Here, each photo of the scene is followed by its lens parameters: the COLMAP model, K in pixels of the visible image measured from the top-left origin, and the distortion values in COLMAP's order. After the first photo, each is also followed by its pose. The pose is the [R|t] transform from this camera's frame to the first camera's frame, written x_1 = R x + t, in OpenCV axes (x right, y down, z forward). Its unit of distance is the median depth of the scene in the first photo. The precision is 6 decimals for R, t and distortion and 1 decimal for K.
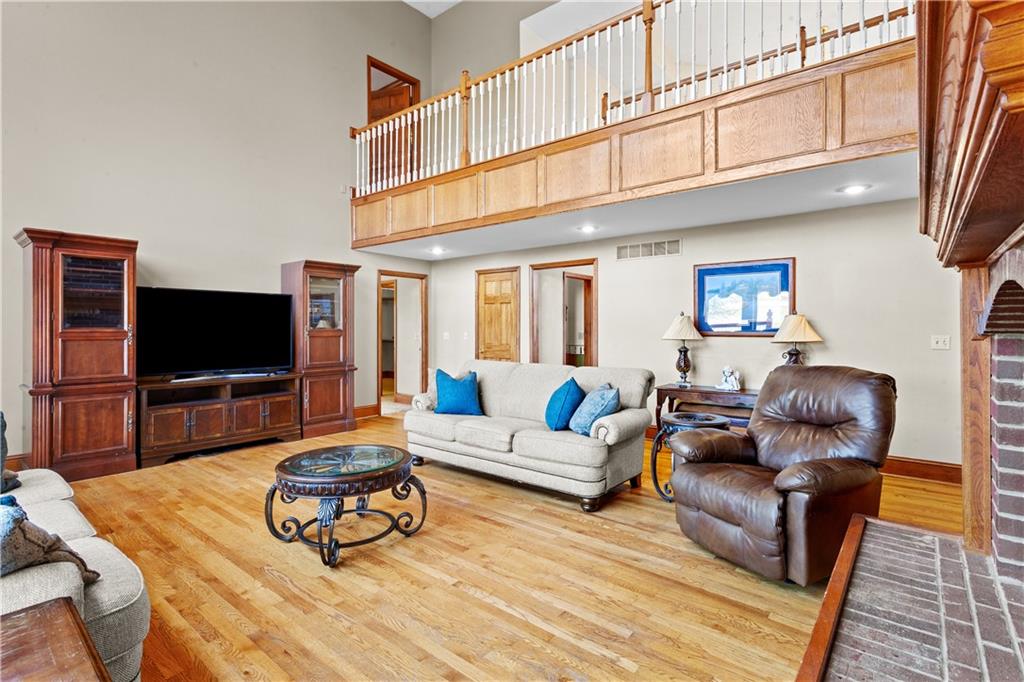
lens RADIAL K [[490.0, 0, 514.4], [0, 490.0, 333.2], [0, 0, 1]] dist [0.000602, 0.000407]
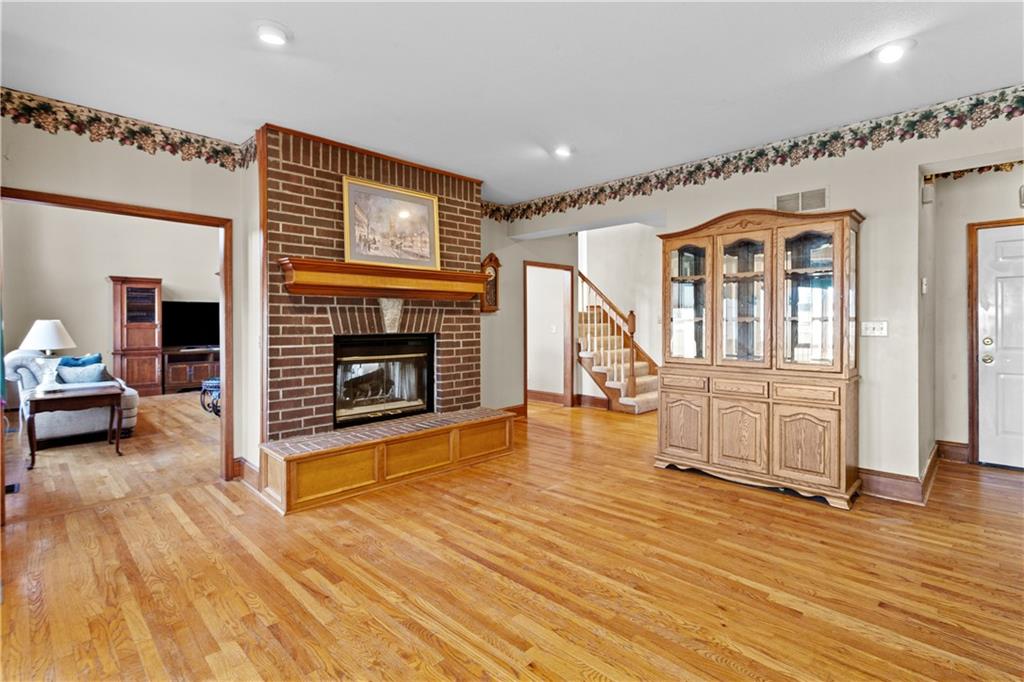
lens RADIAL K [[490.0, 0, 511.1], [0, 490.0, 335.0], [0, 0, 1]] dist [0.000602, 0.000407]
pose [[0.993764, -0.000641, -0.111505, 0.853900], [0.001220, 0.999986, 0.005124, 0.031394], [0.111500, -0.005228, 0.993751, -0.809961]]
